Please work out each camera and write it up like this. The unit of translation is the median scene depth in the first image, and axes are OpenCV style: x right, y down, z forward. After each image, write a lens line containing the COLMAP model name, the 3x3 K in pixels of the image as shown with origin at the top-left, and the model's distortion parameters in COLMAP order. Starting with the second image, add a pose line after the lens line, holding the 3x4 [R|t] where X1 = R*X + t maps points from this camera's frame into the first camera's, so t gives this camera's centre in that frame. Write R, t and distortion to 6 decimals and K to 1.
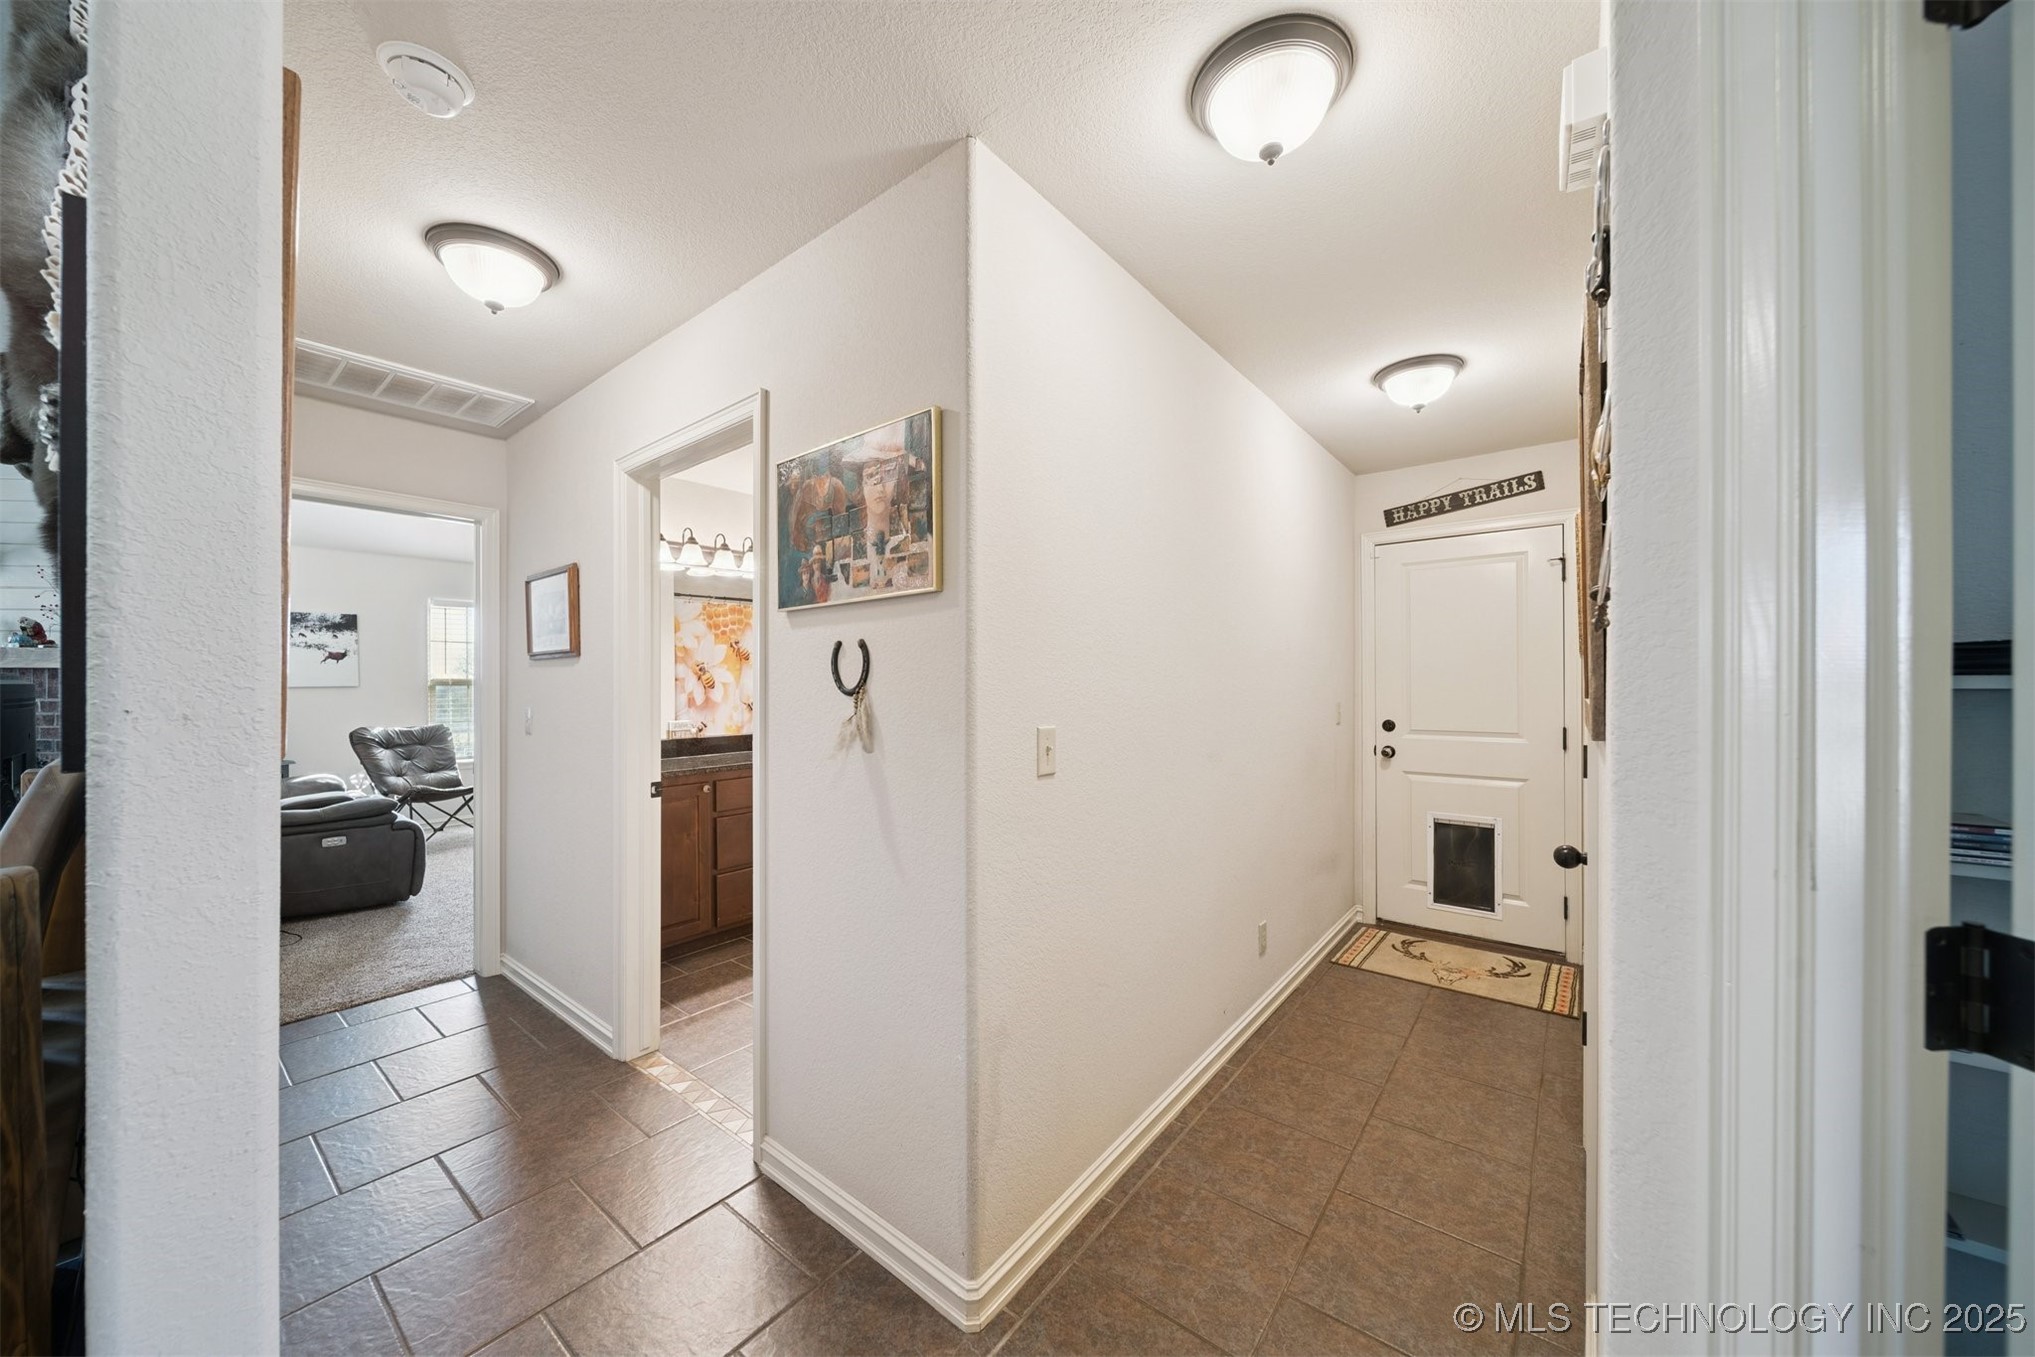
lens RADIAL K [[720.4, 0, 1003.3], [0, 720.4, 683.8], [0, 0, 1]] dist [-0.001301, -0.000529]
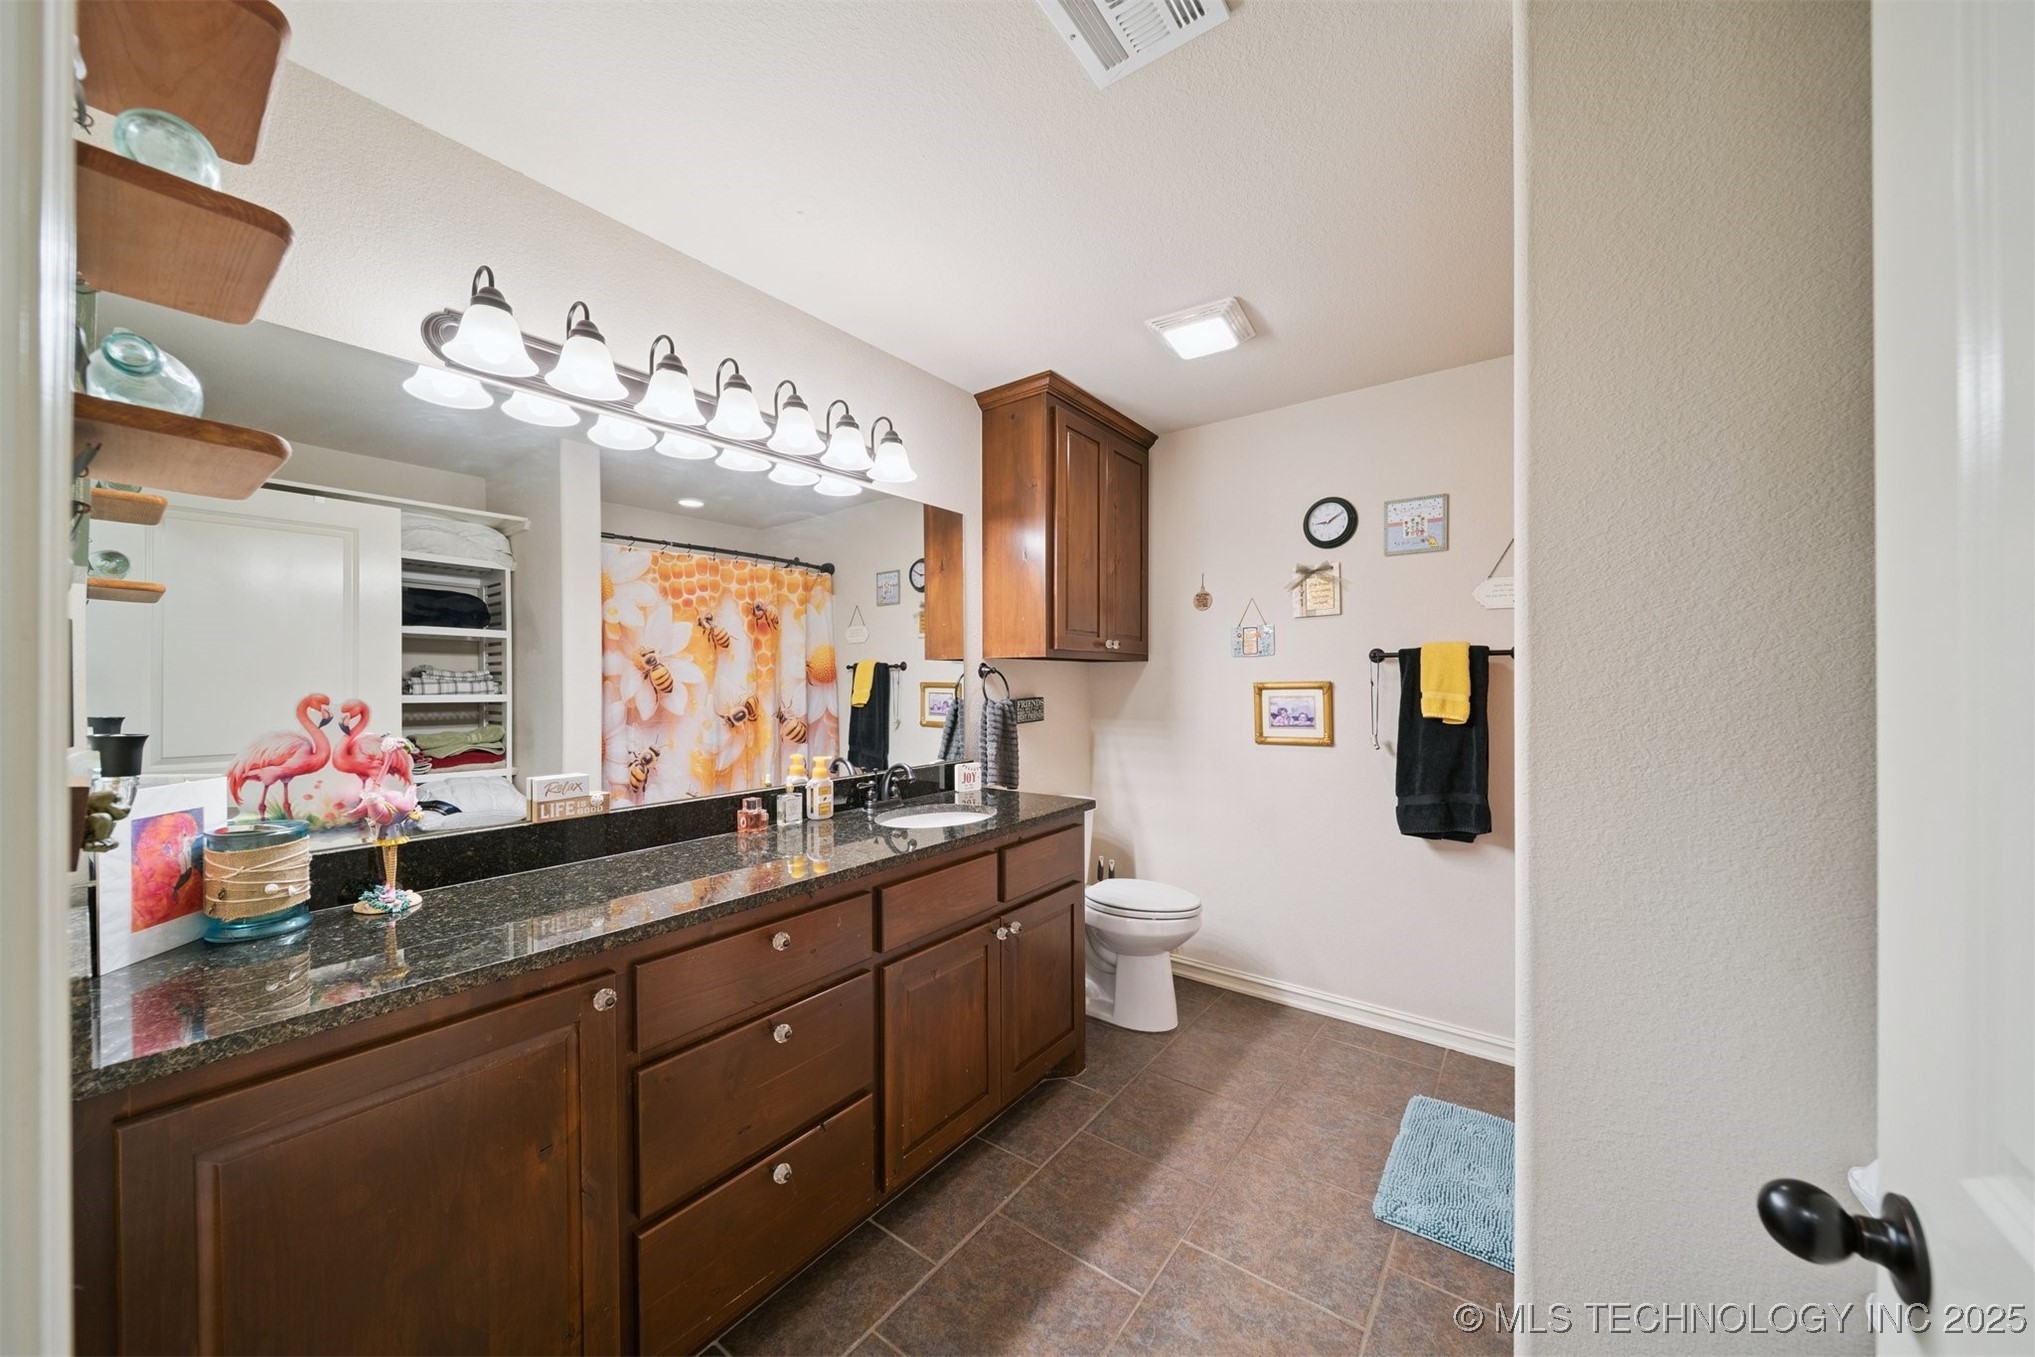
lens RADIAL K [[720.4, 0, 1016.7], [0, 720.4, 676.2], [0, 0, 1]] dist [-0.001301, -0.000529]
pose [[0.999084, -0.004076, 0.042599, -0.133373], [0.004550, 0.999929, -0.011024, 0.000497], [-0.042551, 0.011208, 0.999031, 0.373751]]
